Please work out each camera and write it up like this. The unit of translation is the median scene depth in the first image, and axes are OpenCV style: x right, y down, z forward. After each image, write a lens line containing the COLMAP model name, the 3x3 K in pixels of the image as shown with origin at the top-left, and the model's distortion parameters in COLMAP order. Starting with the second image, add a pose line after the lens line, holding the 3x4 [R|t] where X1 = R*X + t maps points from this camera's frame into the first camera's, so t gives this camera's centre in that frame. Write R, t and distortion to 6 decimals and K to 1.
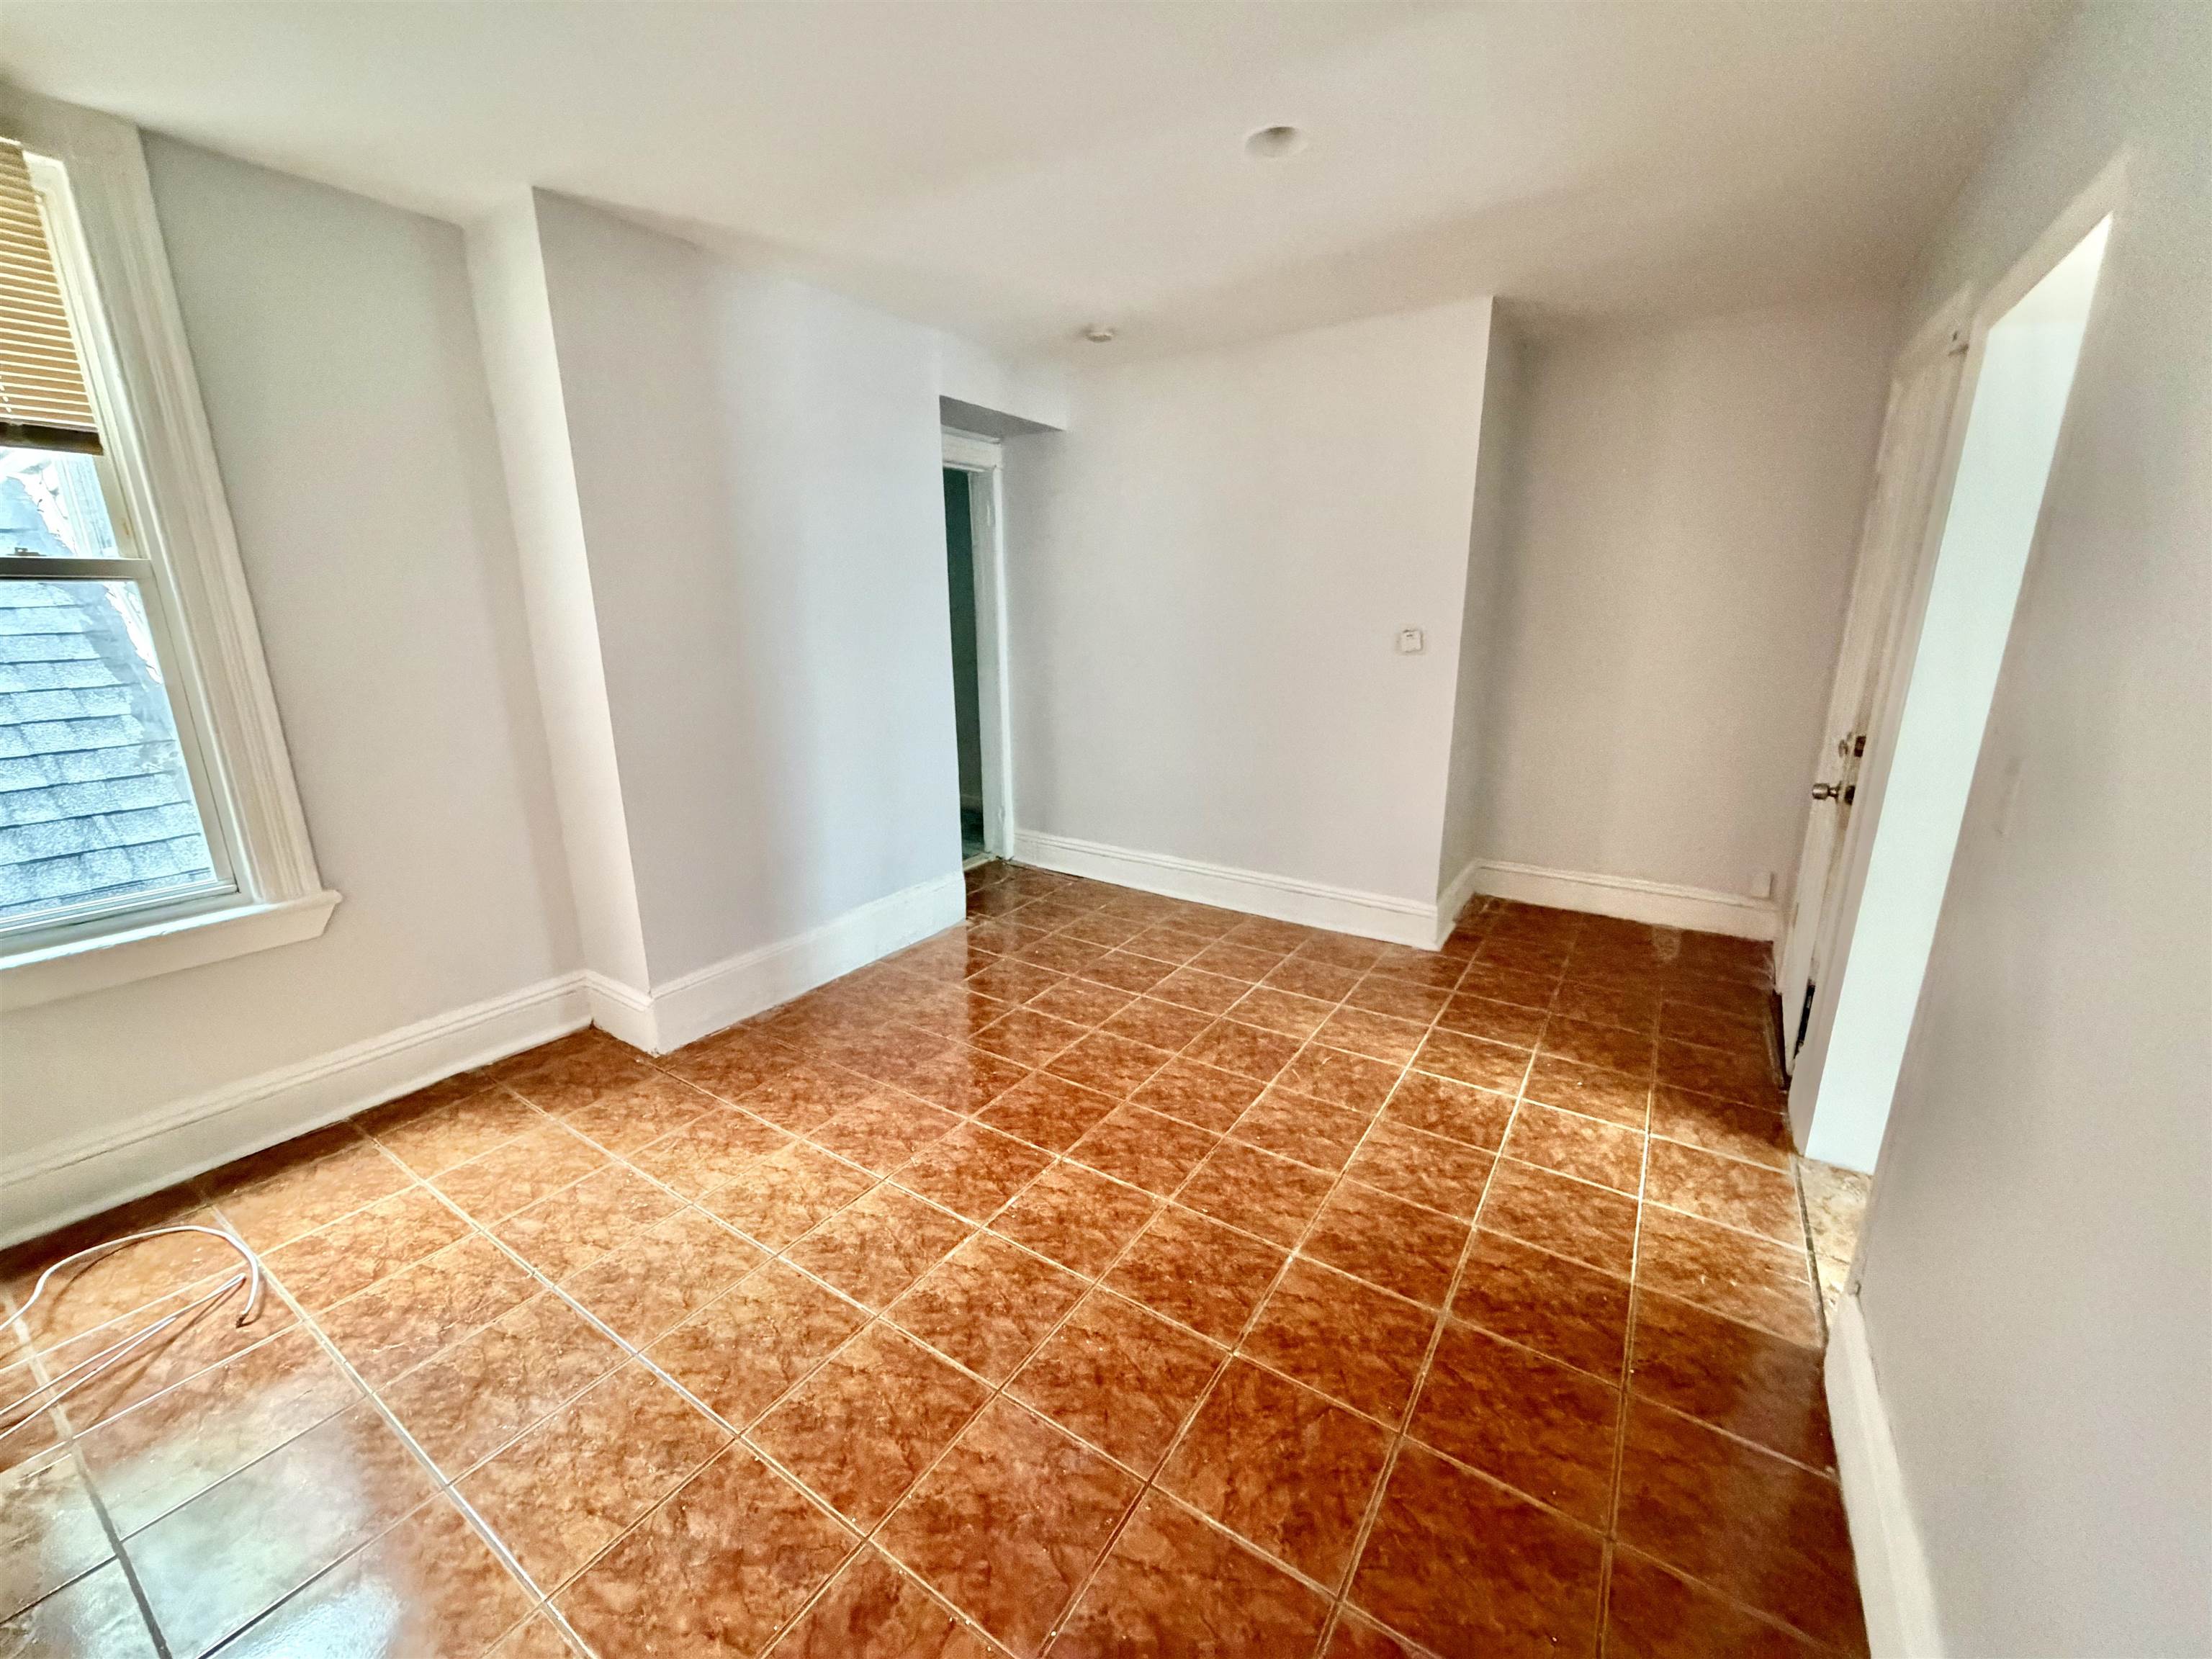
lens RADIAL K [[881.3, 0, 1104.9], [0, 881.3, 832.0], [0, 0, 1]] dist [-0.000294, -0.000693]
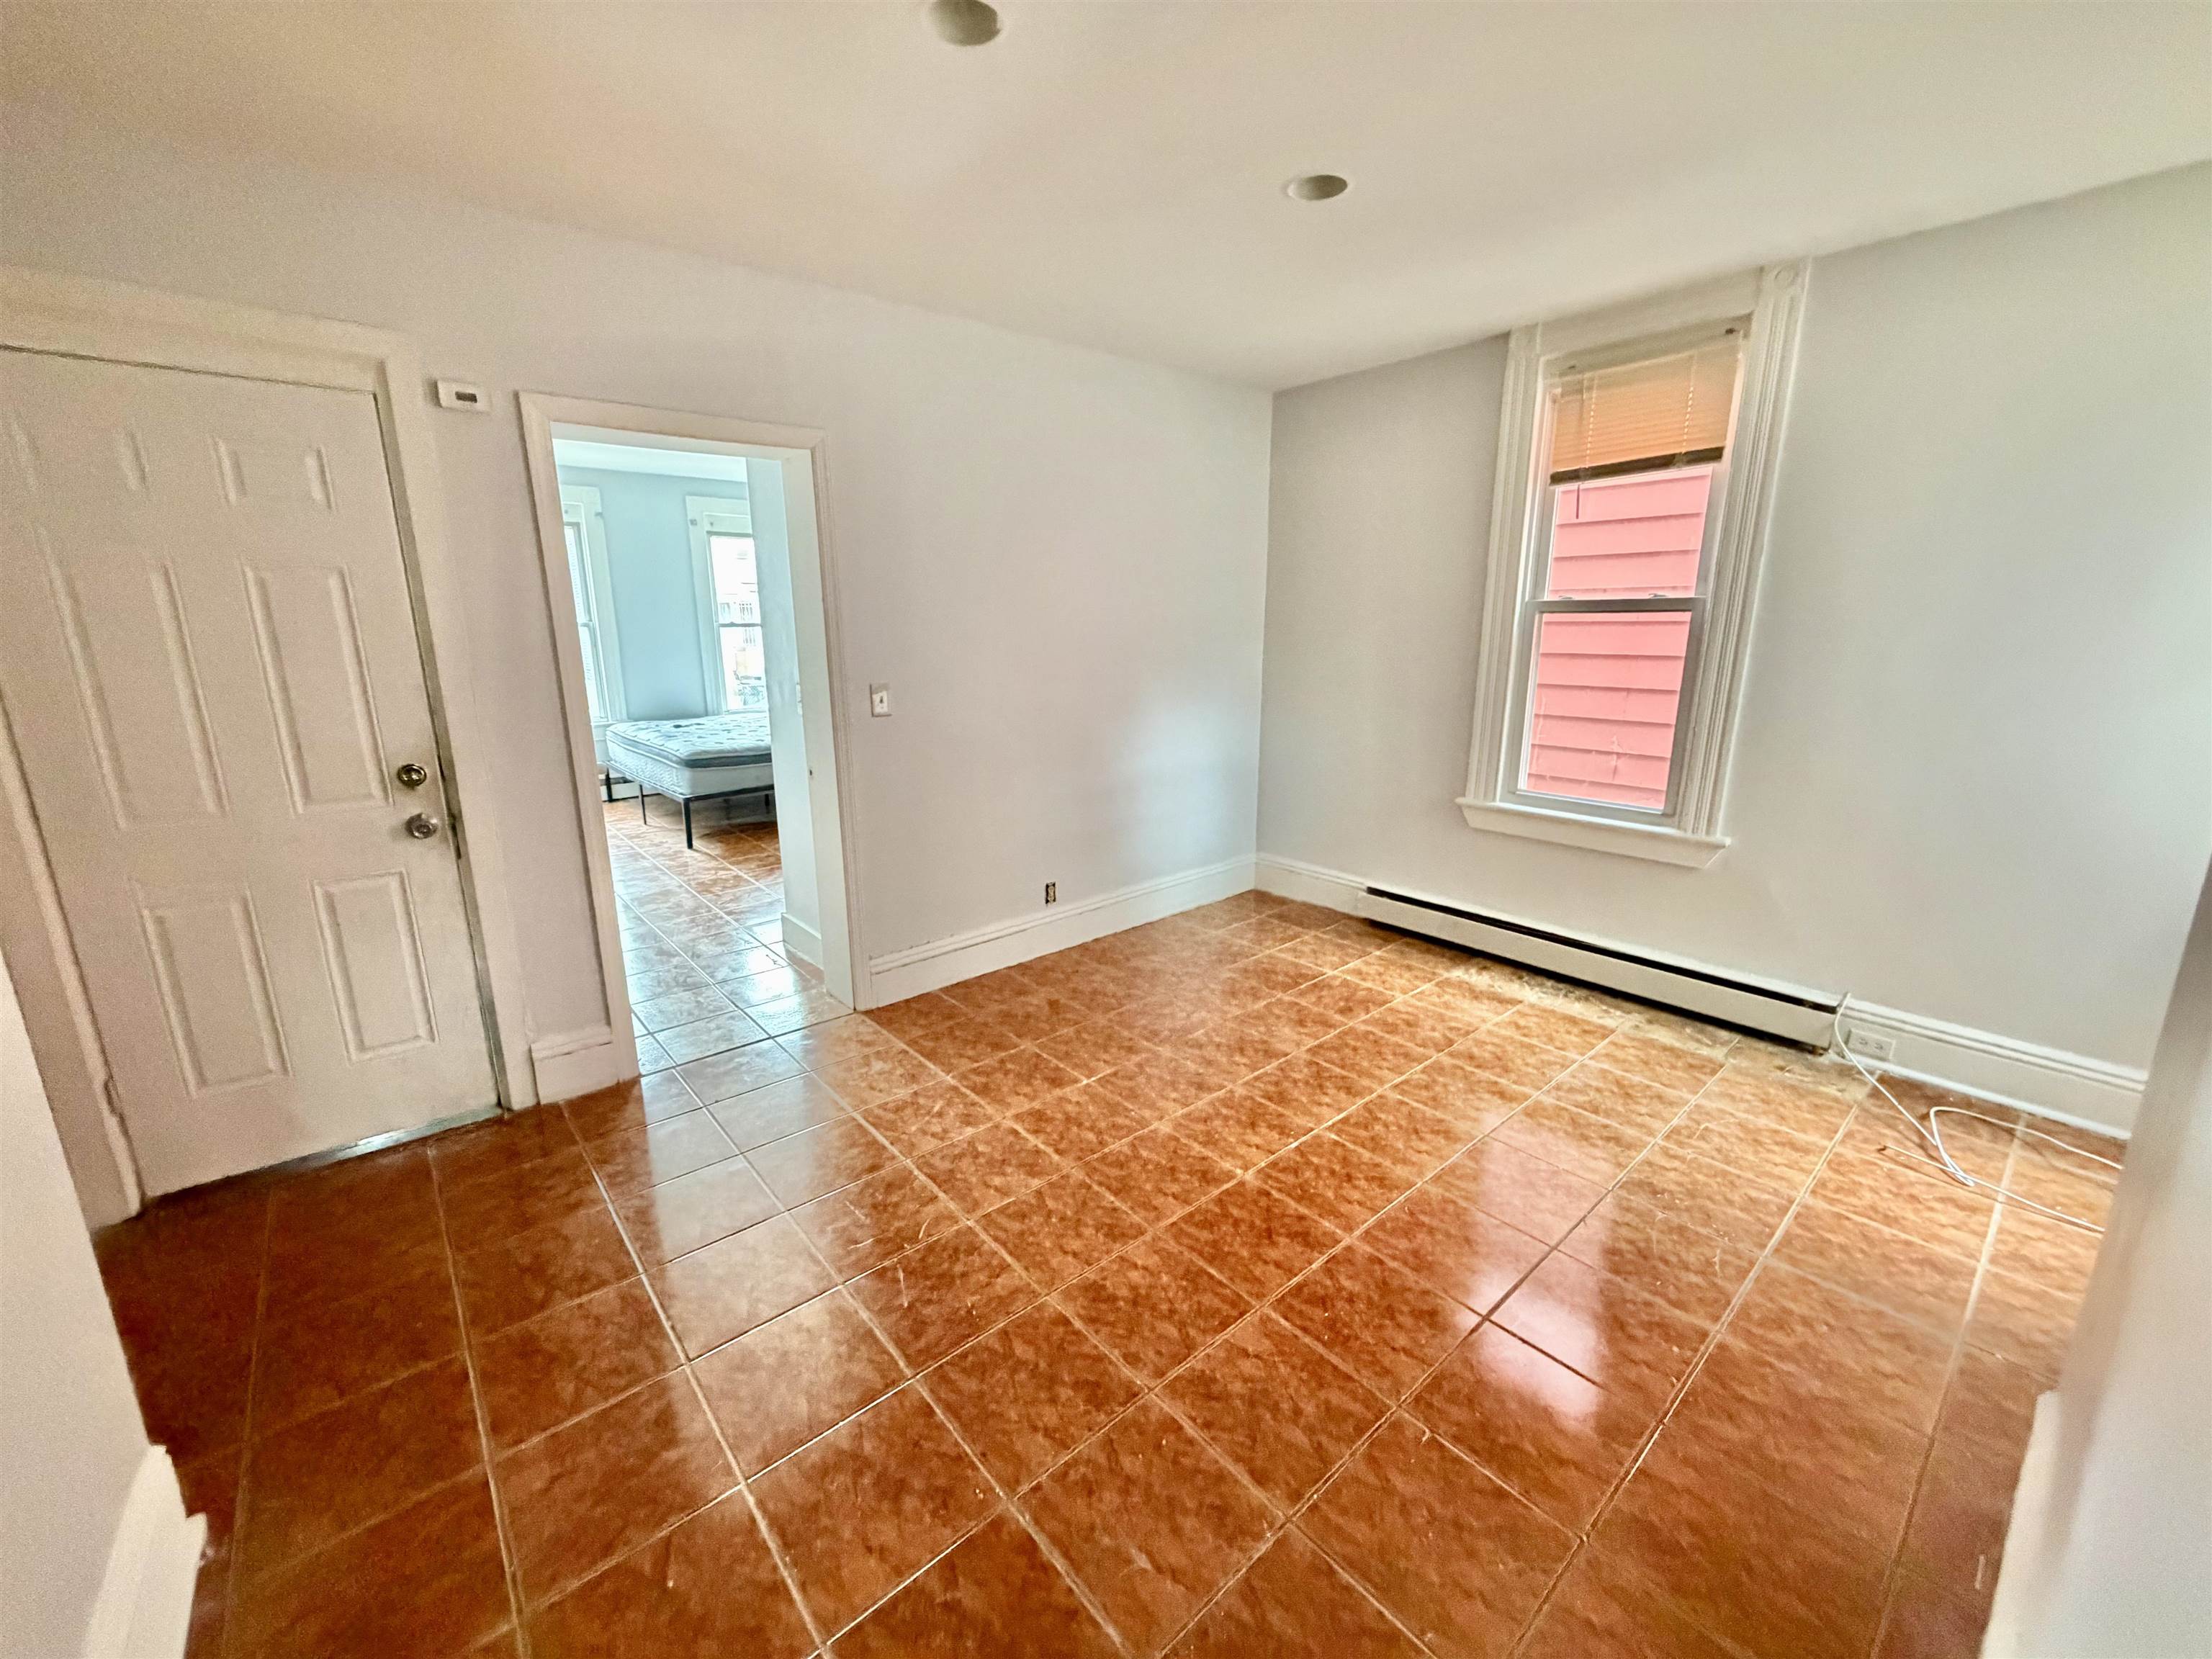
lens RADIAL K [[881.3, 0, 1099.3], [0, 881.3, 823.2], [0, 0, 1]] dist [-0.000294, -0.000693]
pose [[-0.956990, -0.052573, 0.285319, -0.163352], [0.085861, 0.888067, 0.451624, -0.467212], [-0.277126, 0.456697, -0.845357, 1.798103]]
